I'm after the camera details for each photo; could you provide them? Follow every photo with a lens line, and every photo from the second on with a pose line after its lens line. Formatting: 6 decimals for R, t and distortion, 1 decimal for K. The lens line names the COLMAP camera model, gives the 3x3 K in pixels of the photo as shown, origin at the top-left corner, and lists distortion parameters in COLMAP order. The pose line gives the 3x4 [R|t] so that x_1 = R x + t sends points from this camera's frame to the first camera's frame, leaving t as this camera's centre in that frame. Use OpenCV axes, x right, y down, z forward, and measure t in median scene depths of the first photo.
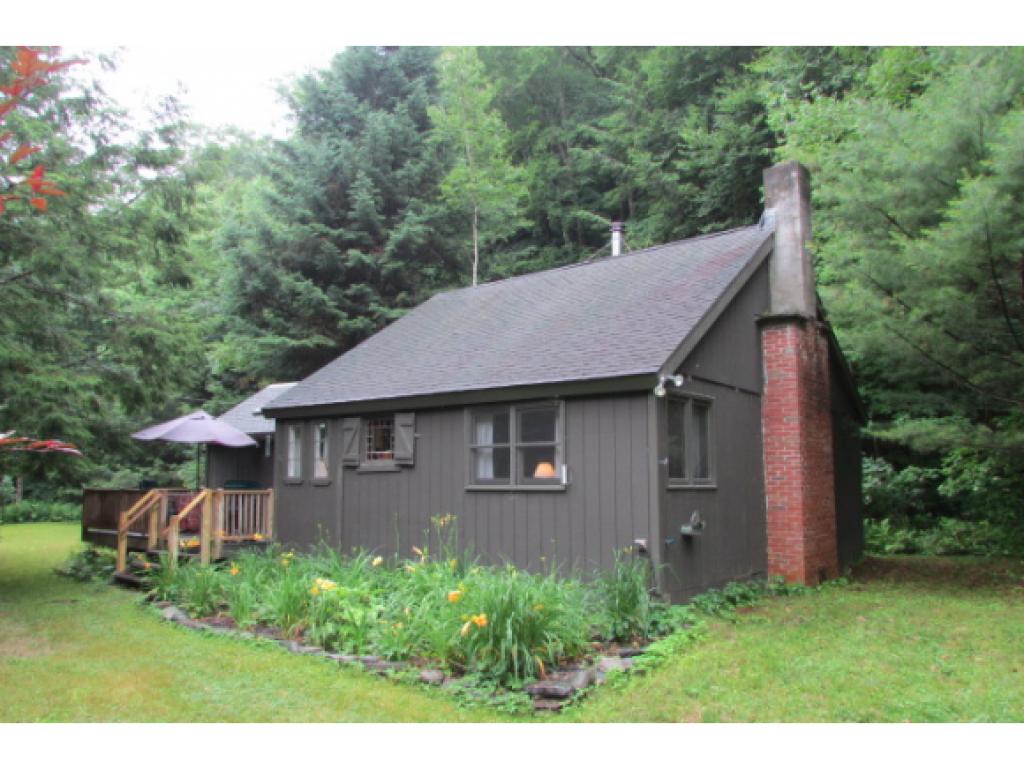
lens RADIAL K [[770.8, 0, 512.0], [0, 770.8, 384.5], [0, 0, 1]] dist [-0.006157, -0.003485]
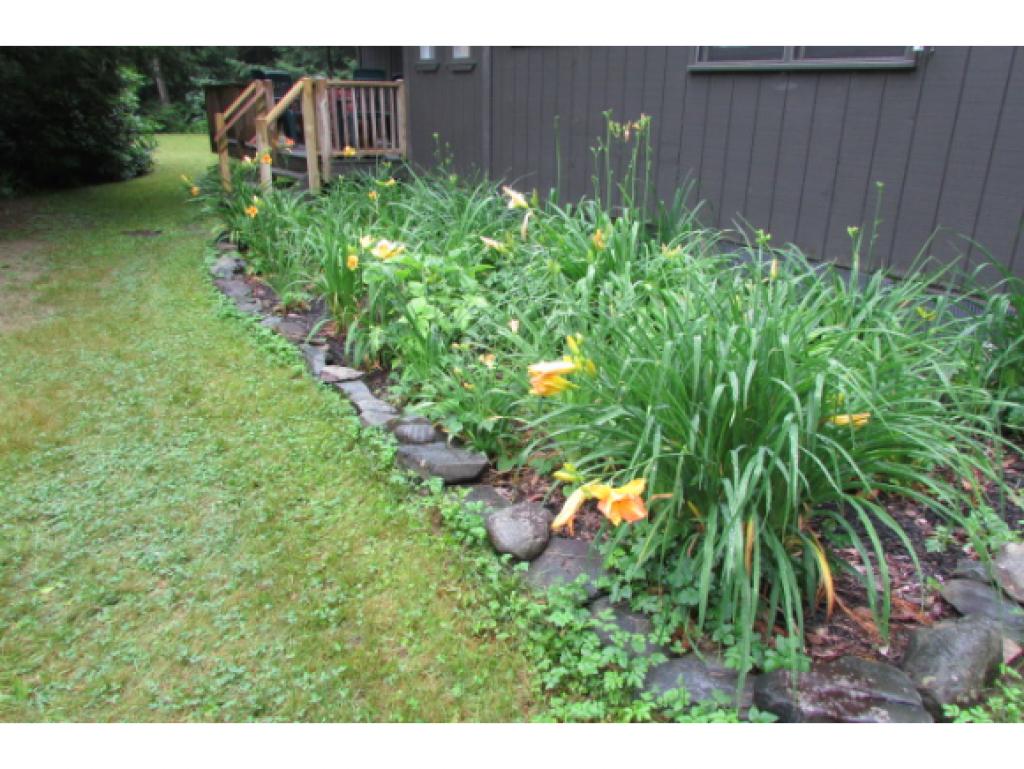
lens RADIAL K [[770.8, 0, 512.0], [0, 770.8, 384.5], [0, 0, 1]] dist [-0.006157, -0.003485]
pose [[0.952938, 0.116101, -0.280053, -0.003872], [0.026110, 0.888901, 0.457354, 0.072226], [0.302038, -0.443142, 0.844037, 0.372315]]
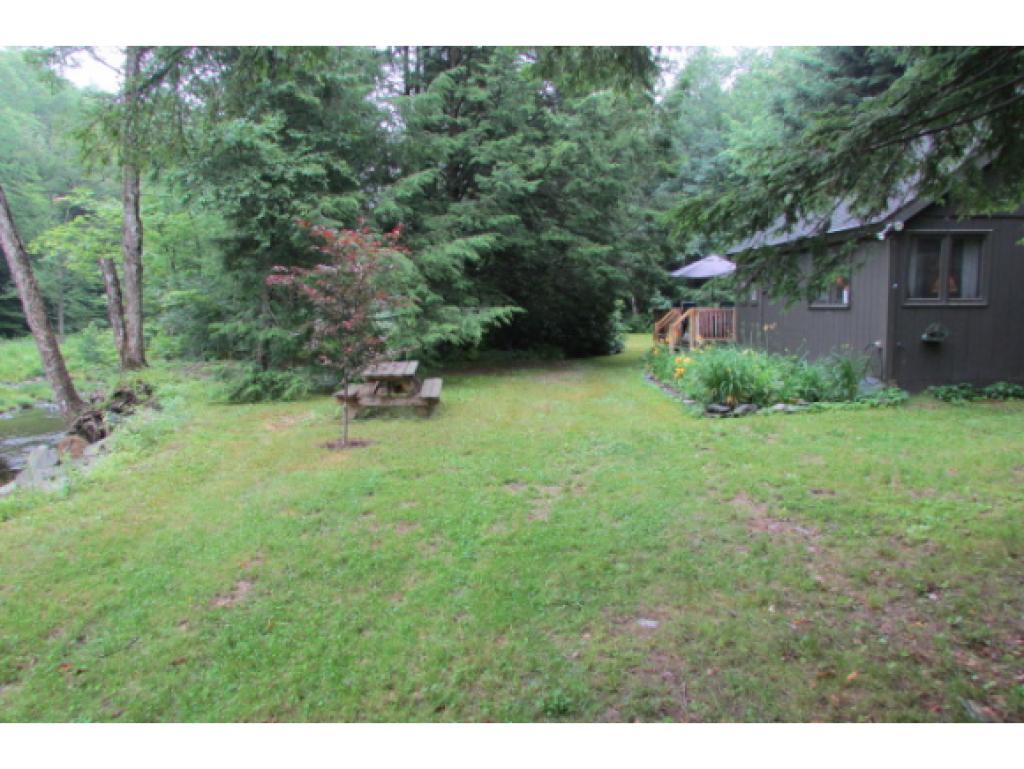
lens RADIAL K [[733.6, 0, 512.0], [0, 733.6, 384.5], [0, 0, 1]] dist [0.002628, 0.001067]
pose [[0.641259, 0.075824, -0.763569, 0.544305], [0.106106, 0.976783, 0.186106, -0.031973], [0.759953, -0.200362, 0.618326, -0.255746]]
